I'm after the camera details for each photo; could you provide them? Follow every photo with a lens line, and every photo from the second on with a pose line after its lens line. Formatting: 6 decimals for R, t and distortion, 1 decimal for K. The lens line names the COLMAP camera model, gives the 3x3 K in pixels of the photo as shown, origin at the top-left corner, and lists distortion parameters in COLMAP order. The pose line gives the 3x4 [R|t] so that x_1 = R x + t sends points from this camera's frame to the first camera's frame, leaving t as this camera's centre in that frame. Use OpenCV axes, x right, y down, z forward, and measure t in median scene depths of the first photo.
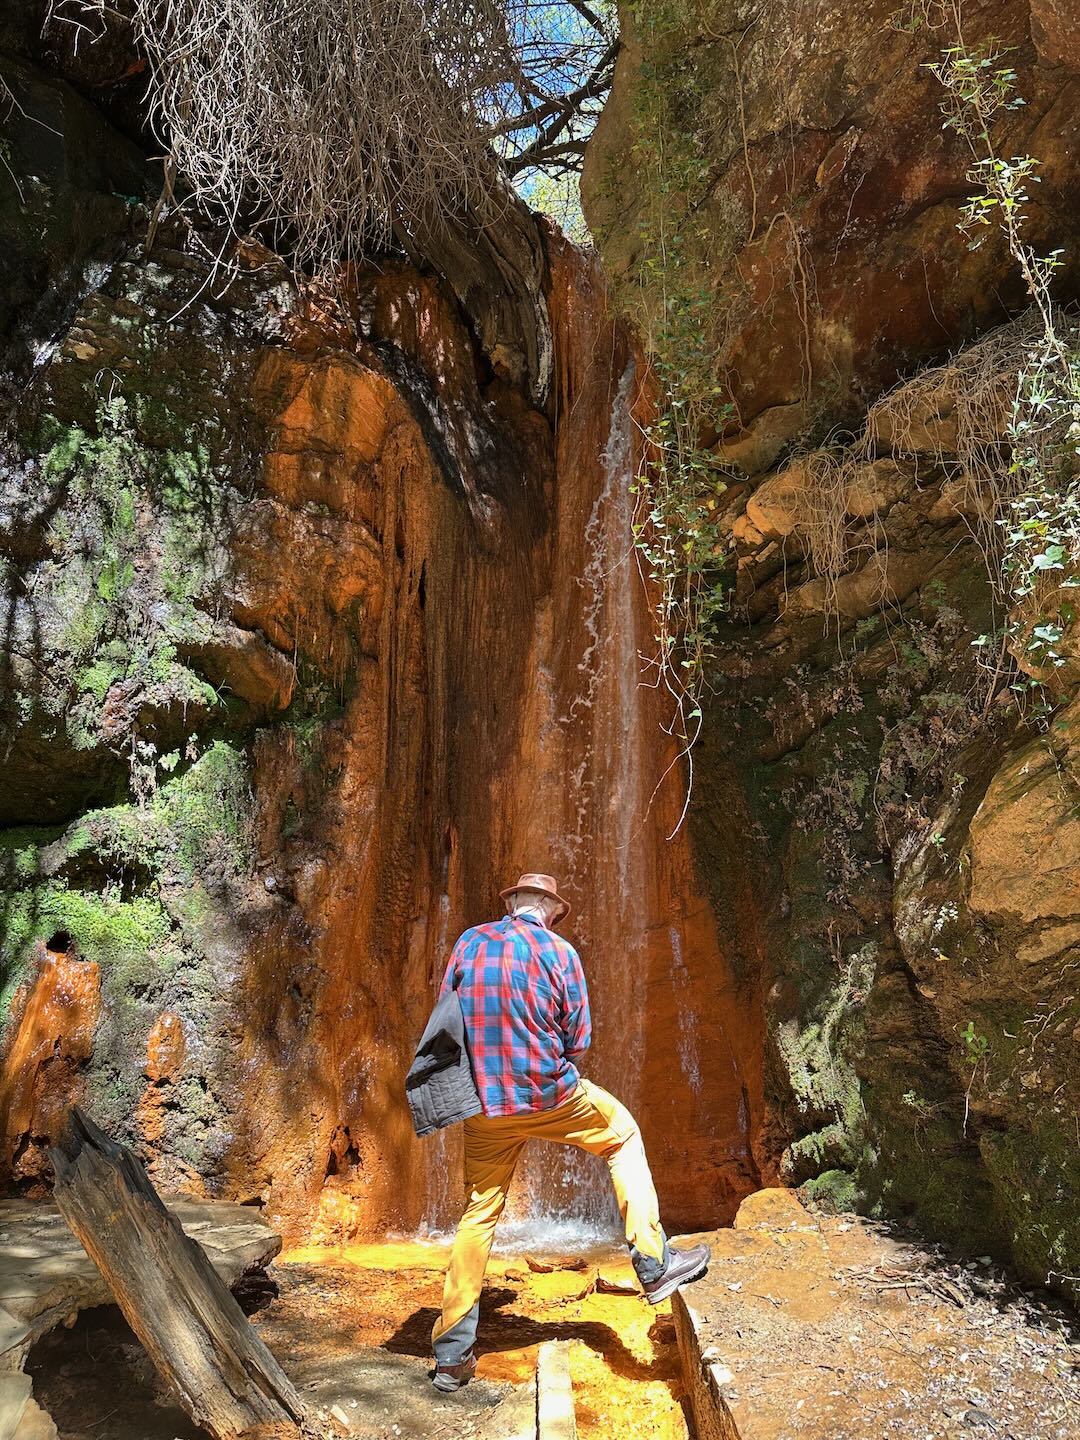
lens RADIAL K [[990.3, 0, 540.0], [0, 990.3, 720.0], [0, 0, 1]] dist [0.145428, -0.237674]
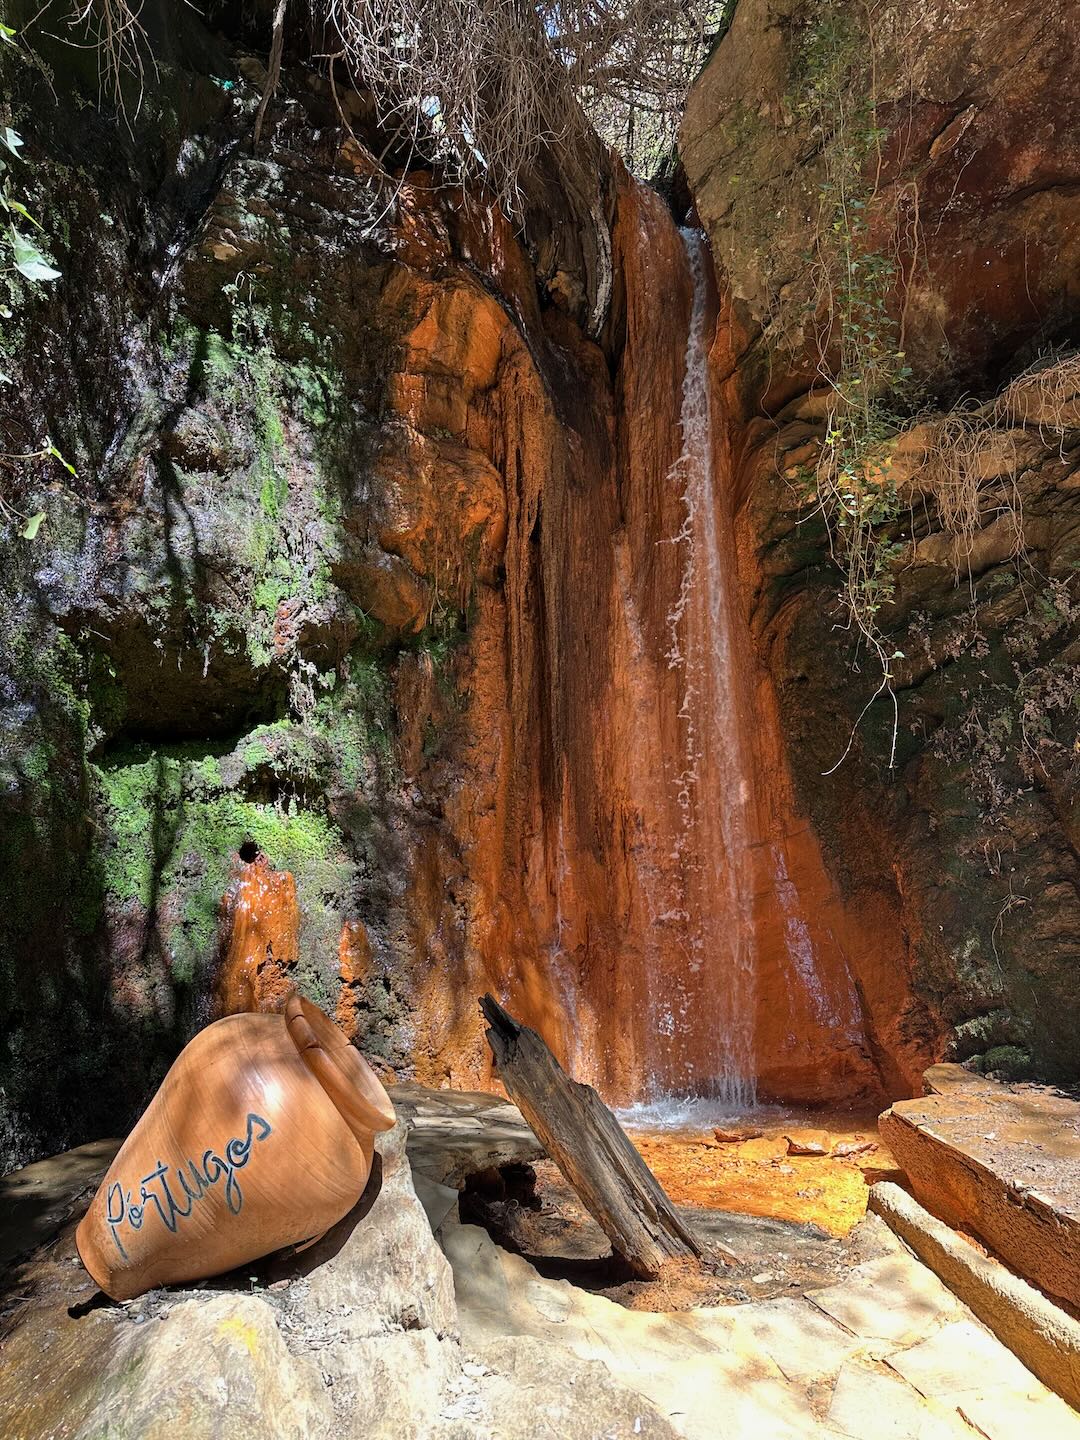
lens RADIAL K [[997.9, 0, 540.0], [0, 997.9, 720.0], [0, 0, 1]] dist [0.127995, -0.163229]
pose [[0.986592, 0.026637, 0.161018, -0.301186], [-0.038803, 0.996585, 0.072890, -0.001192], [-0.158526, -0.078160, 0.984256, -0.040567]]
